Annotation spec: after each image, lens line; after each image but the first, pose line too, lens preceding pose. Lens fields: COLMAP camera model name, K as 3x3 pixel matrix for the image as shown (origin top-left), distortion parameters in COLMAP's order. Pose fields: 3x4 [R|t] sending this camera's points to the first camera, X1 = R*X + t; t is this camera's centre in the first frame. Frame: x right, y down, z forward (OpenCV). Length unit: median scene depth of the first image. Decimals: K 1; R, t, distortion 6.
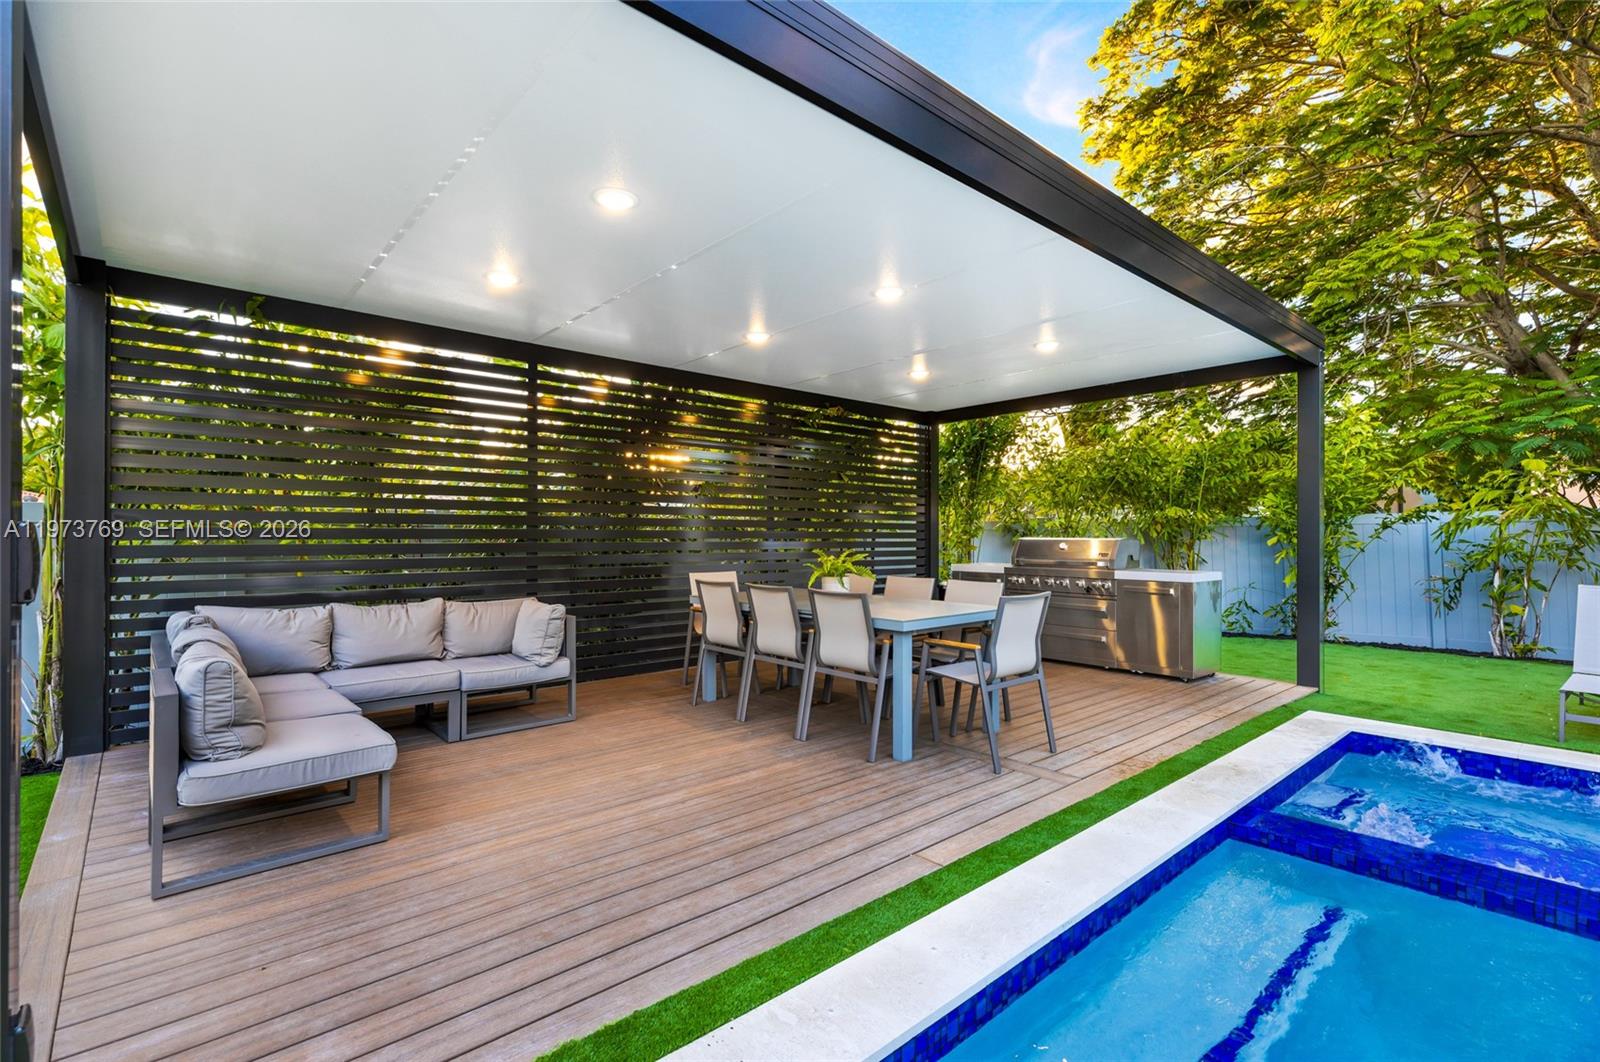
lens RADIAL K [[710.4, 0, 822.7], [0, 710.4, 522.0], [0, 0, 1]] dist [-0.000295, -0.000335]
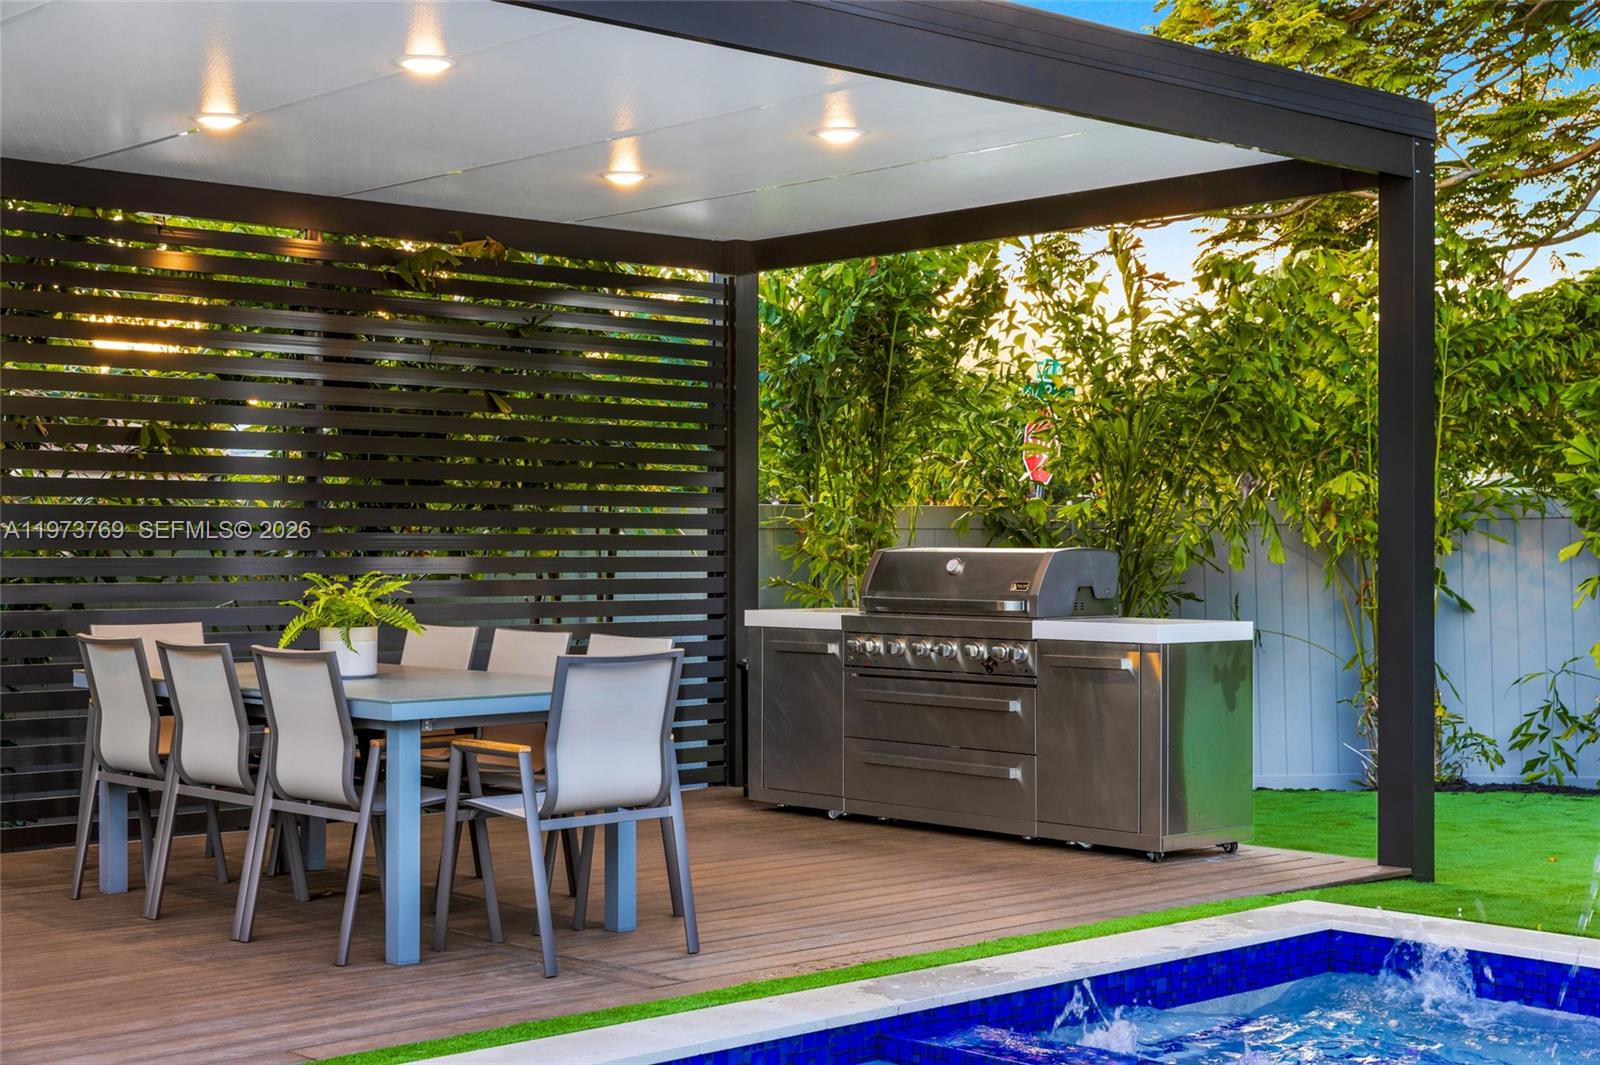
lens RADIAL K [[2330.0, 0, 800.0], [0, 2330.0, 532.5], [0, 0, 1]] dist [-0.008124, -0.009654]
pose [[0.999831, -0.002075, -0.018247, 0.380607], [0.002325, 0.999904, 0.013696, -0.010178], [0.018216, -0.013736, 0.999740, -0.631510]]
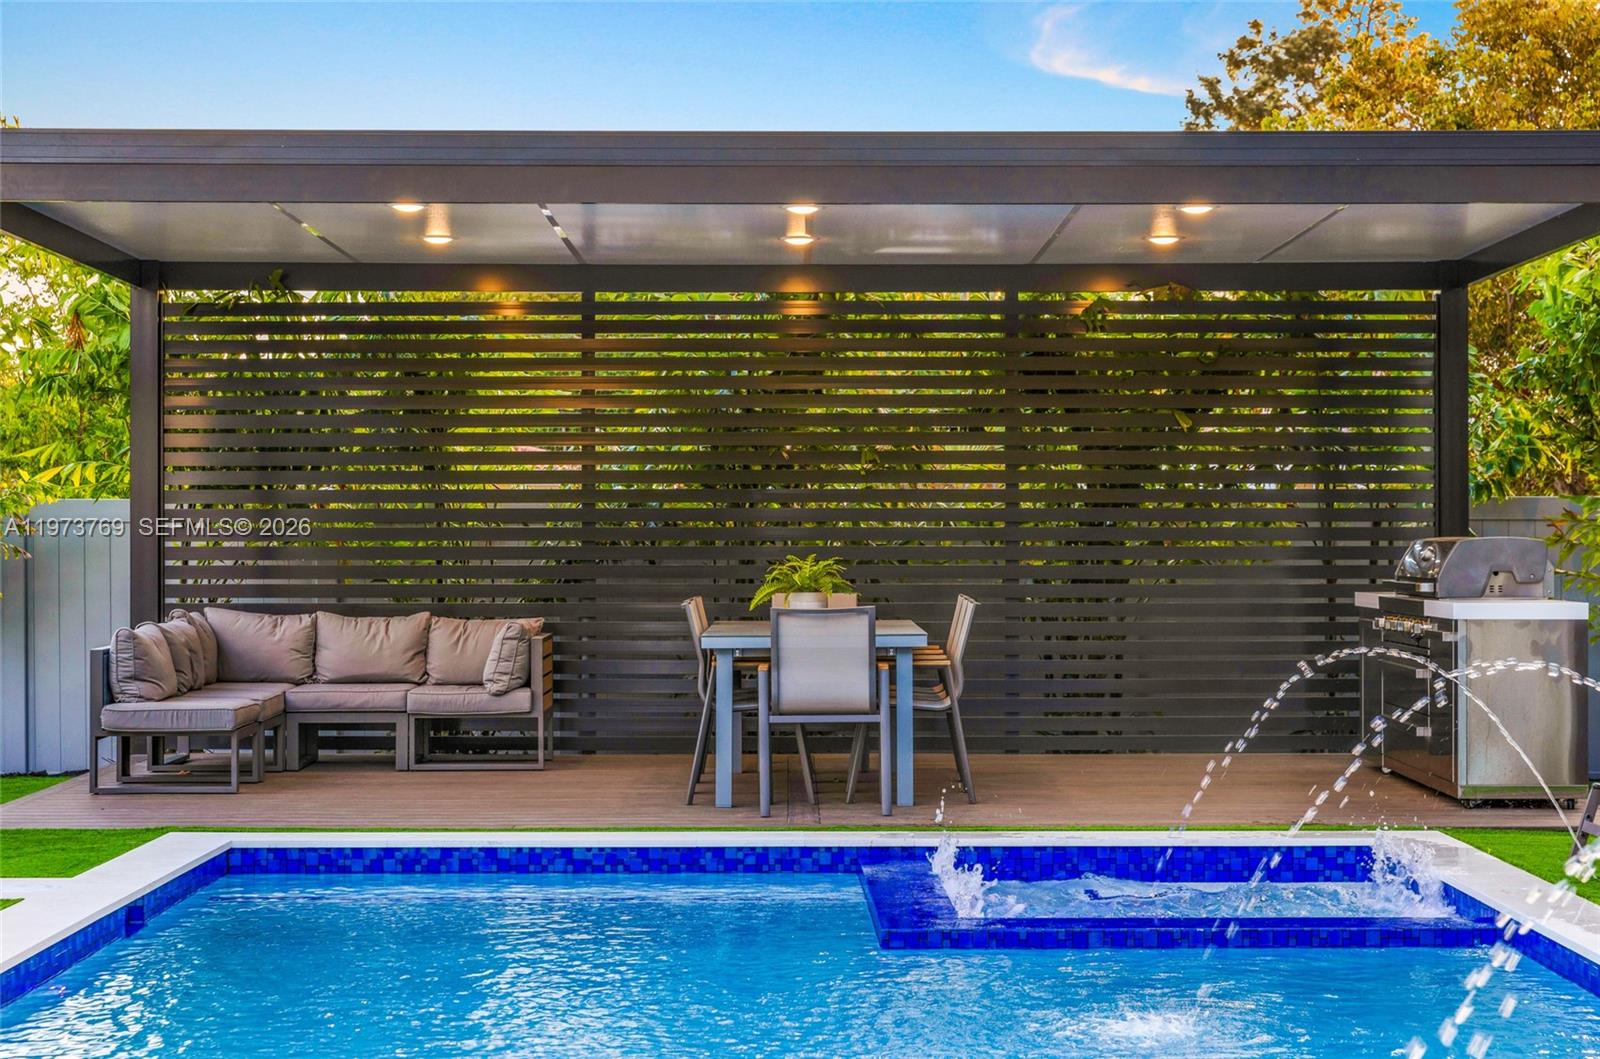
lens RADIAL K [[2844.3, 0, 800.0], [0, 2844.3, 529.5], [0, 0, 1]] dist [0.112157, 0.111069]
pose [[0.726697, -0.006057, -0.686931, 2.108832], [0.015585, 0.999849, 0.007671, -0.008686], [0.686781, -0.016281, 0.726682, -1.142417]]
